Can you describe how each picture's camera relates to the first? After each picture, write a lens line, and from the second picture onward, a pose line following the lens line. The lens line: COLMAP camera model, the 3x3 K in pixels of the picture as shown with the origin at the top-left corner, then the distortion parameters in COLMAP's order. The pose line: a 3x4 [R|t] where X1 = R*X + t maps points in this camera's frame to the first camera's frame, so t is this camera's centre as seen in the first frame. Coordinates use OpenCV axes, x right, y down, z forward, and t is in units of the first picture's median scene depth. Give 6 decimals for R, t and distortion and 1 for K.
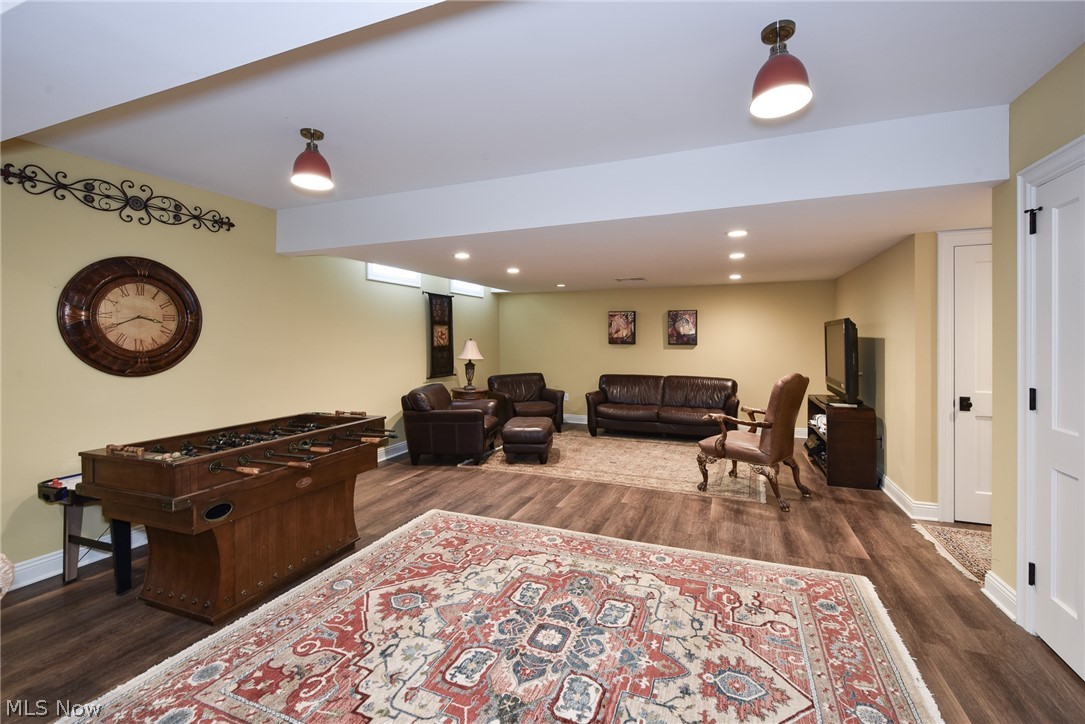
lens RADIAL K [[481.1, 0, 541.2], [0, 481.1, 341.3], [0, 0, 1]] dist [0.000771, 0.000049]
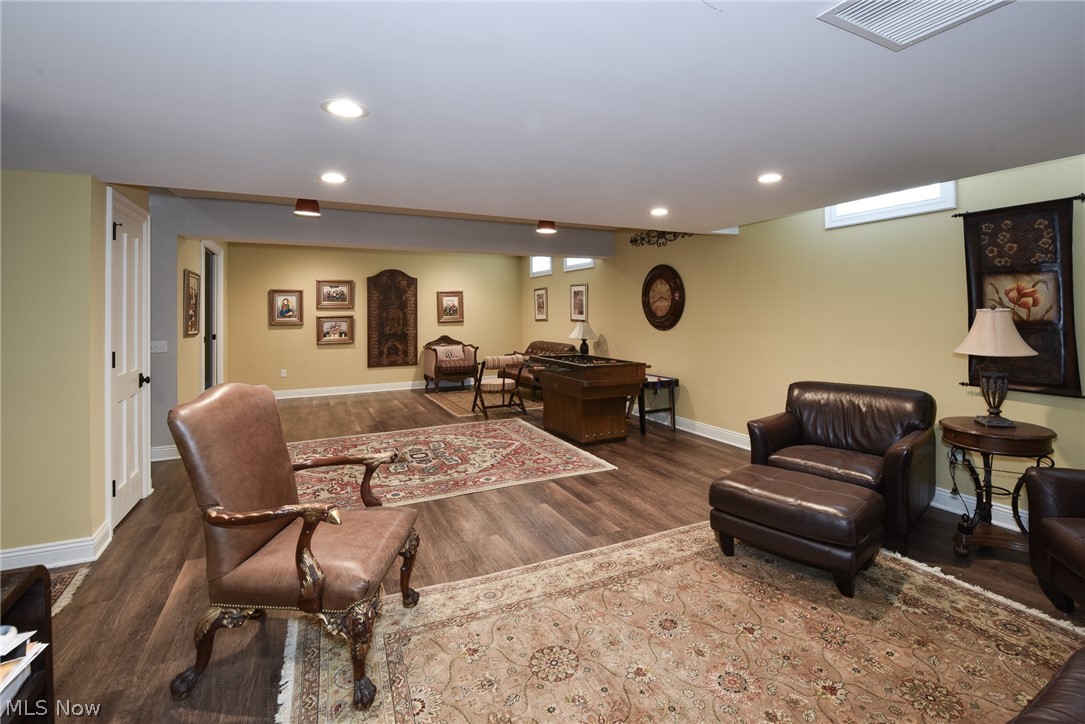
lens RADIAL K [[479.9, 0, 541.0], [0, 479.9, 313.9], [0, 0, 1]] dist [-0.001885, -0.000339]
pose [[-0.672436, 0.012366, -0.740052, 0.574038], [0.008910, 0.999923, 0.008612, -0.006714], [0.740101, -0.000803, -0.672495, 1.342894]]
